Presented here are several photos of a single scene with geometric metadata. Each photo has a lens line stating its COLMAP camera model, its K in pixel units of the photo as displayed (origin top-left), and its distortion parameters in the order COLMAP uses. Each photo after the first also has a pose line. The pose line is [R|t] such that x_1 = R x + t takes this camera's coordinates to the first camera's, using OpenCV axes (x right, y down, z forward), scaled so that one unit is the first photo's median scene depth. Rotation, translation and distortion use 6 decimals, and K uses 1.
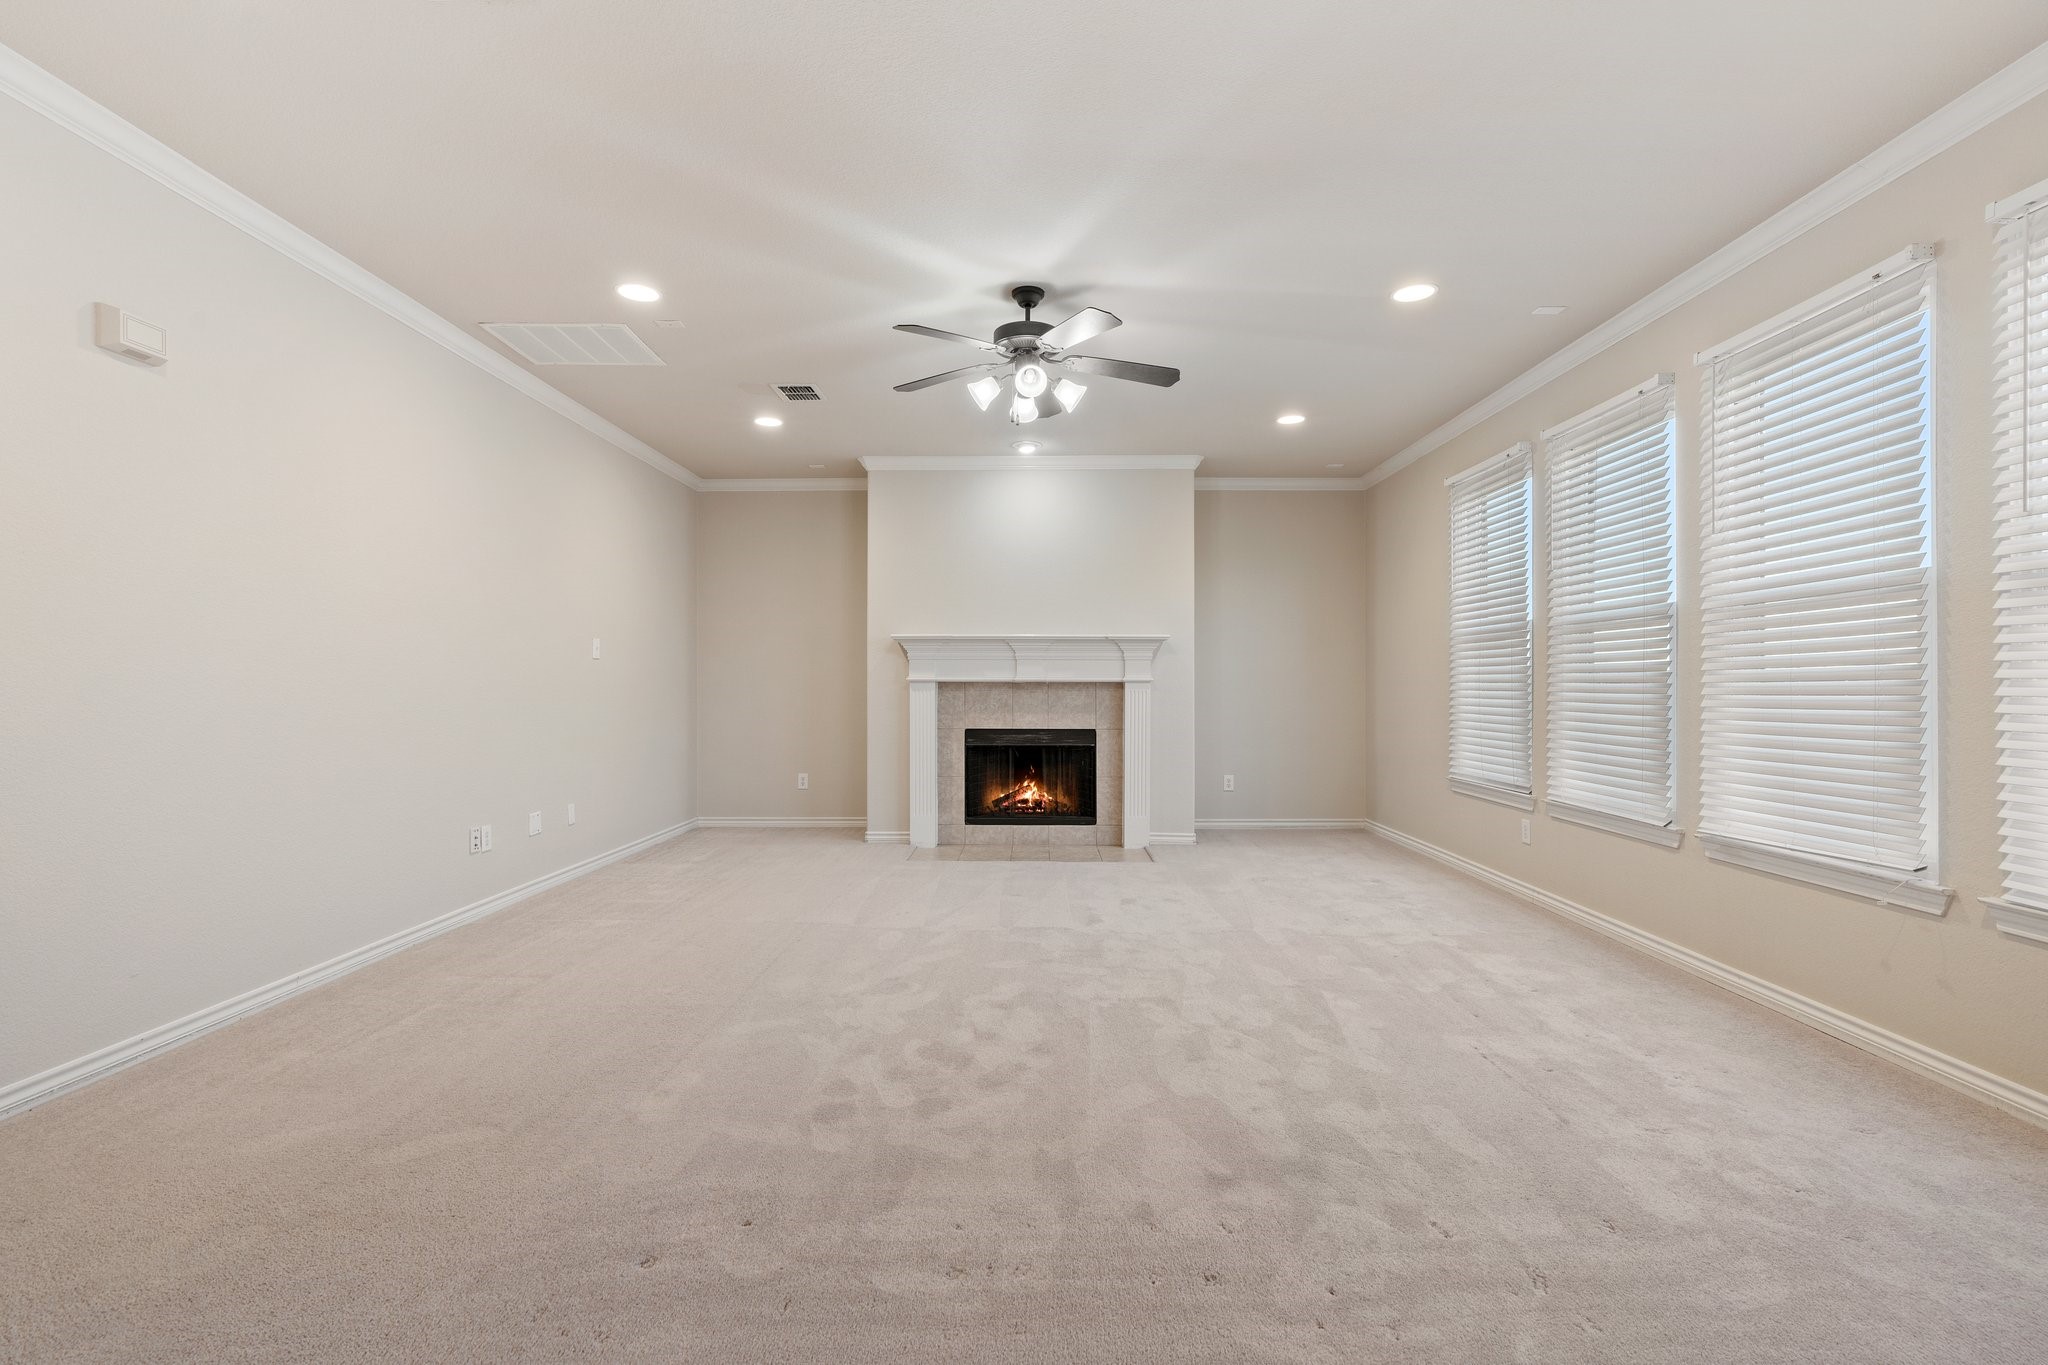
lens RADIAL K [[919.0, 0, 1013.9], [0, 919.0, 683.5], [0, 0, 1]] dist [-0.007481, 0.002702]
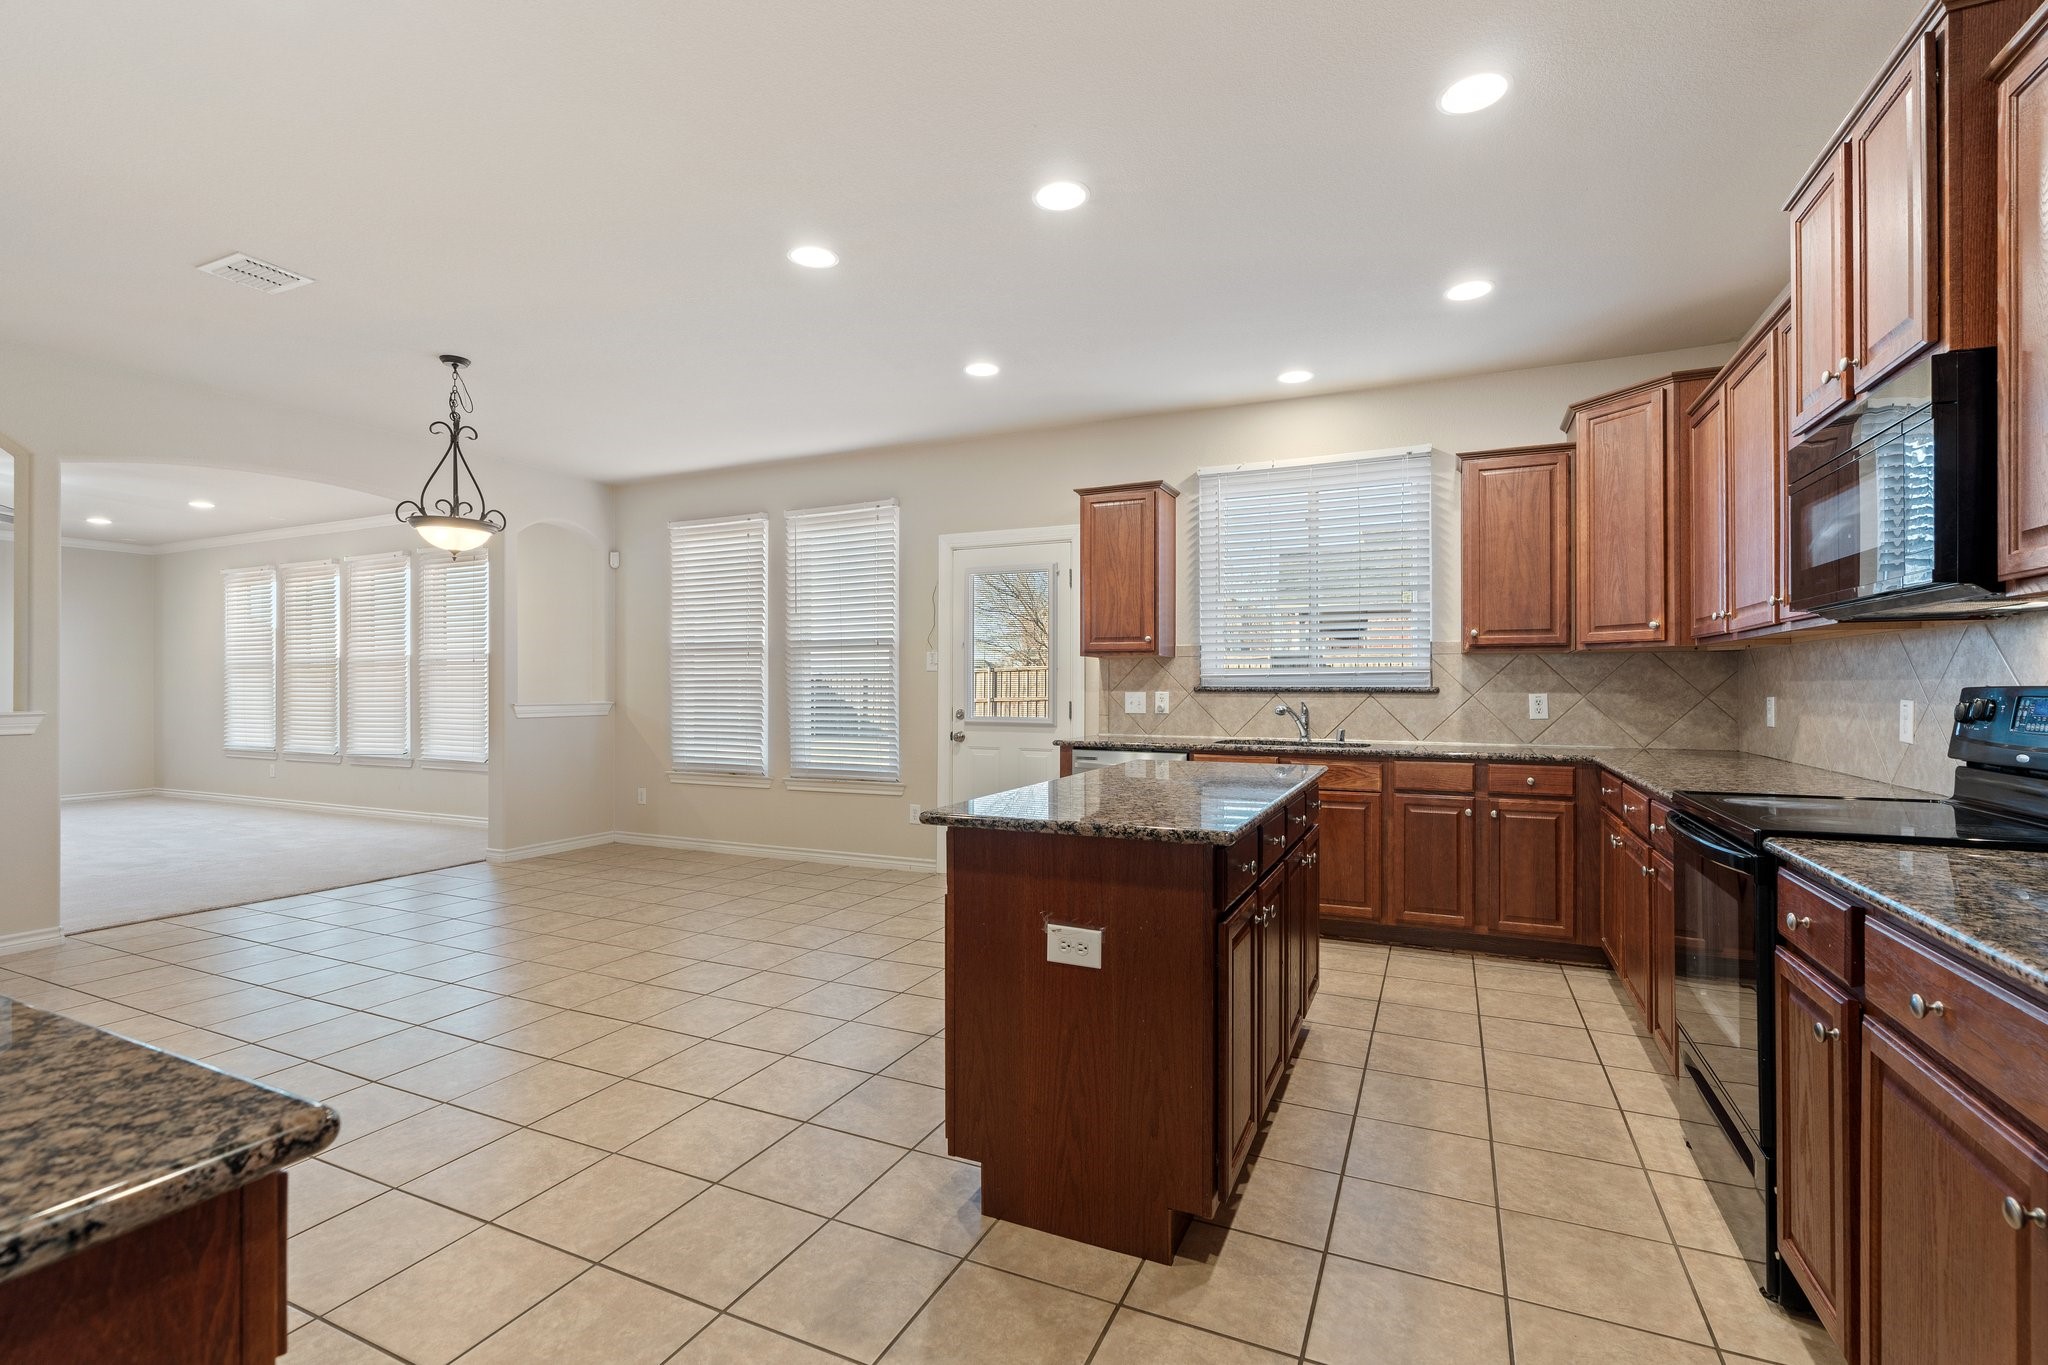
lens RADIAL K [[919.0, 0, 1025.8], [0, 919.0, 682.8], [0, 0, 1]] dist [-0.007481, 0.002702]
pose [[0.404041, -0.005334, 0.914725, -0.993345], [-0.001451, 0.999978, 0.006472, -0.059645], [-0.914740, -0.003943, 0.404025, -2.165044]]
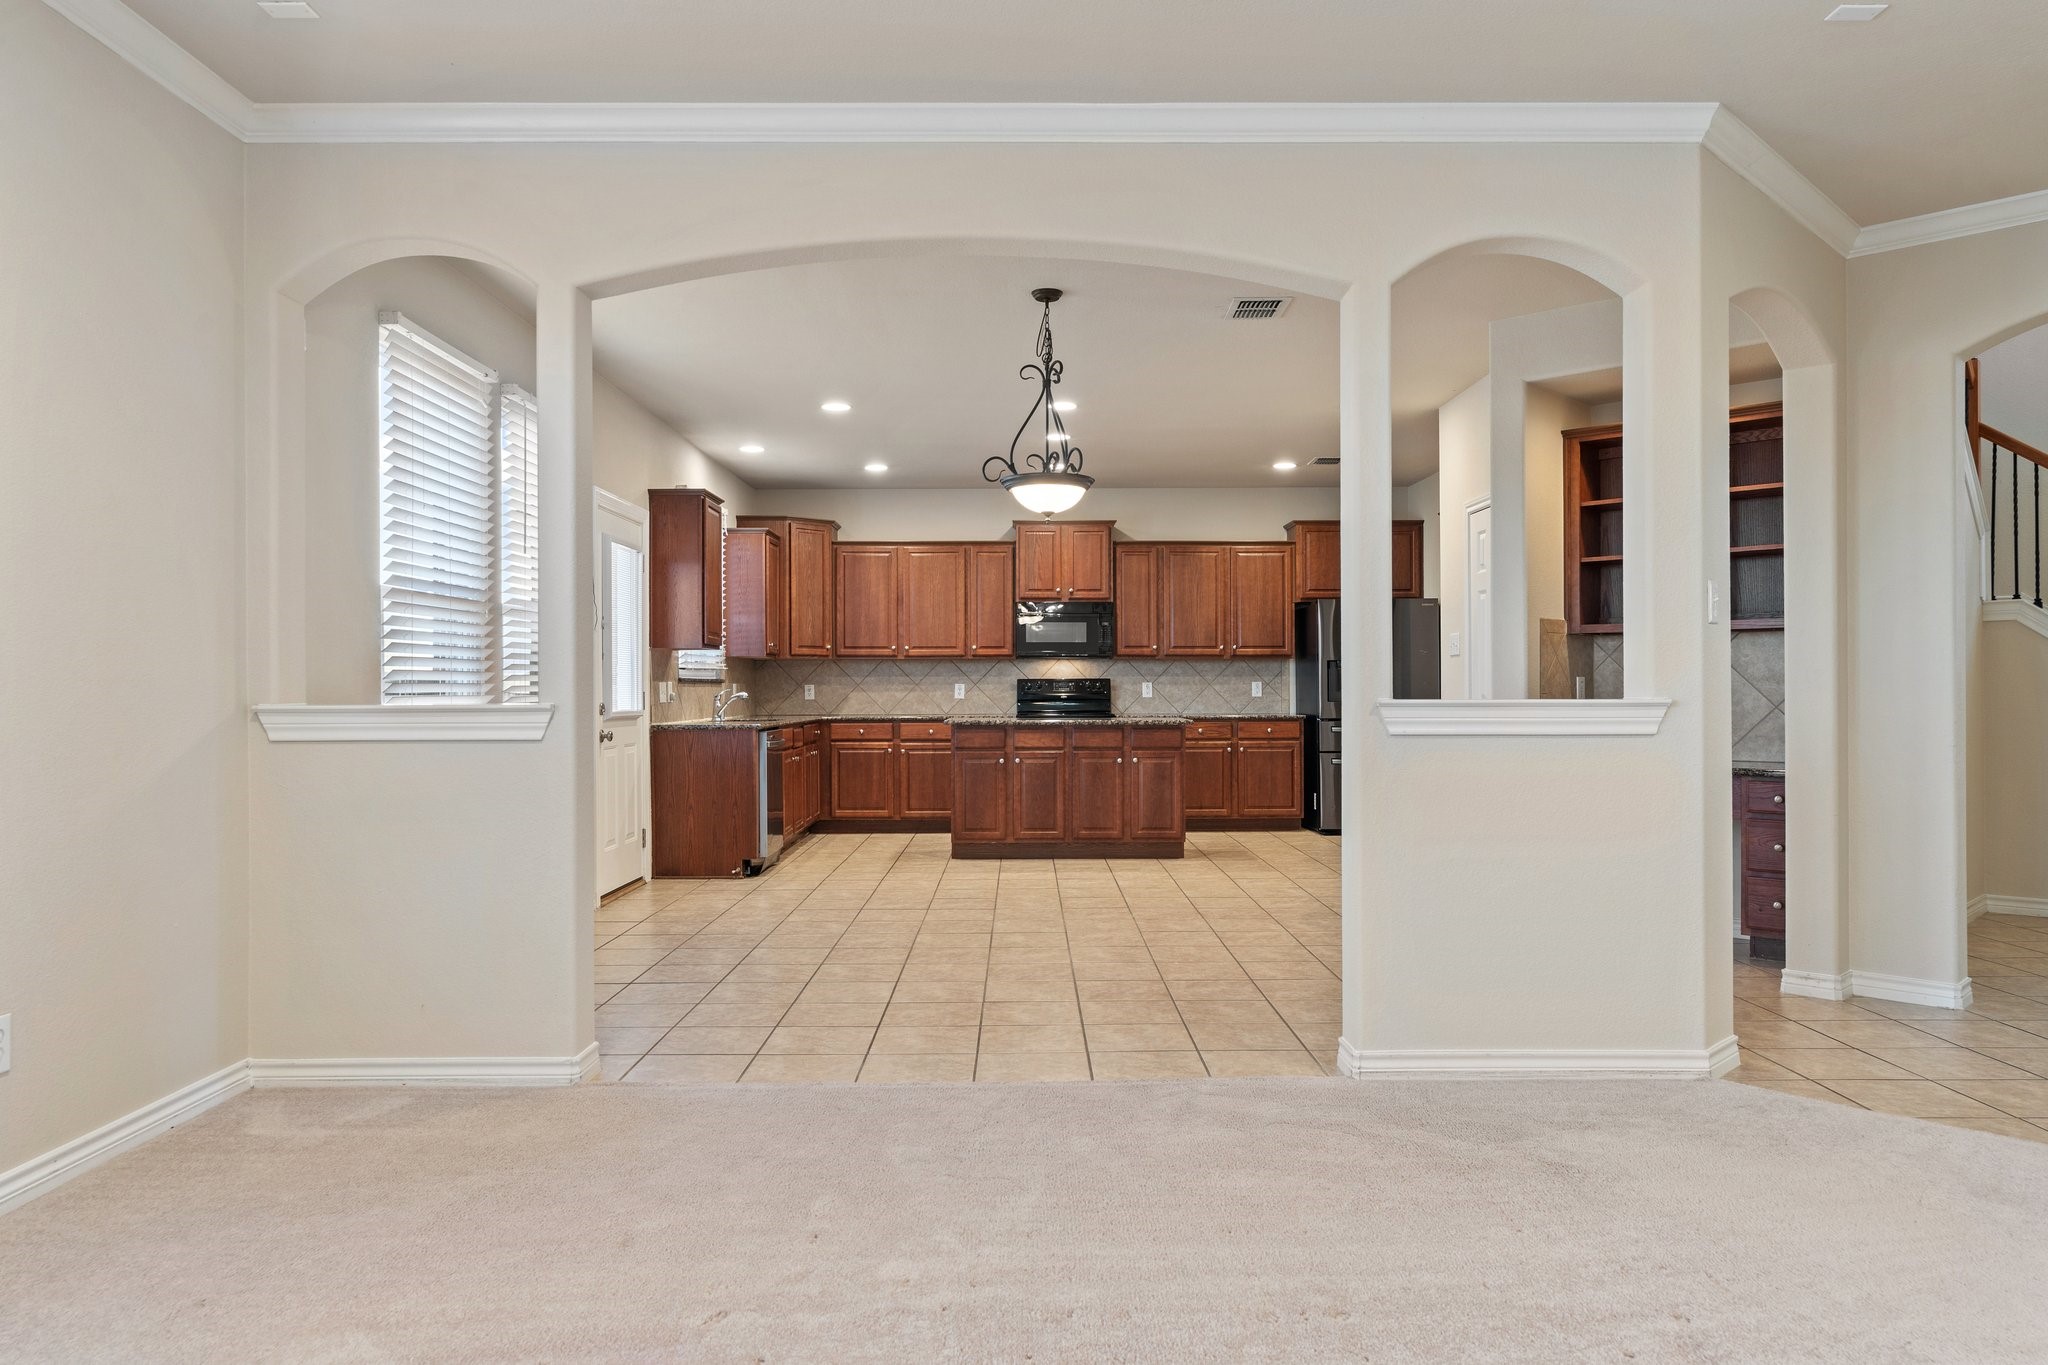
lens RADIAL K [[1343.3, 0, 1022.9], [0, 1343.3, 687.5], [0, 0, 1]] dist [-0.007159, -0.002803]
pose [[-0.999813, -0.004453, -0.018816, 0.179344], [-0.004328, 0.999968, -0.006670, 0.003004], [0.018845, -0.006588, -0.999801, 1.536533]]
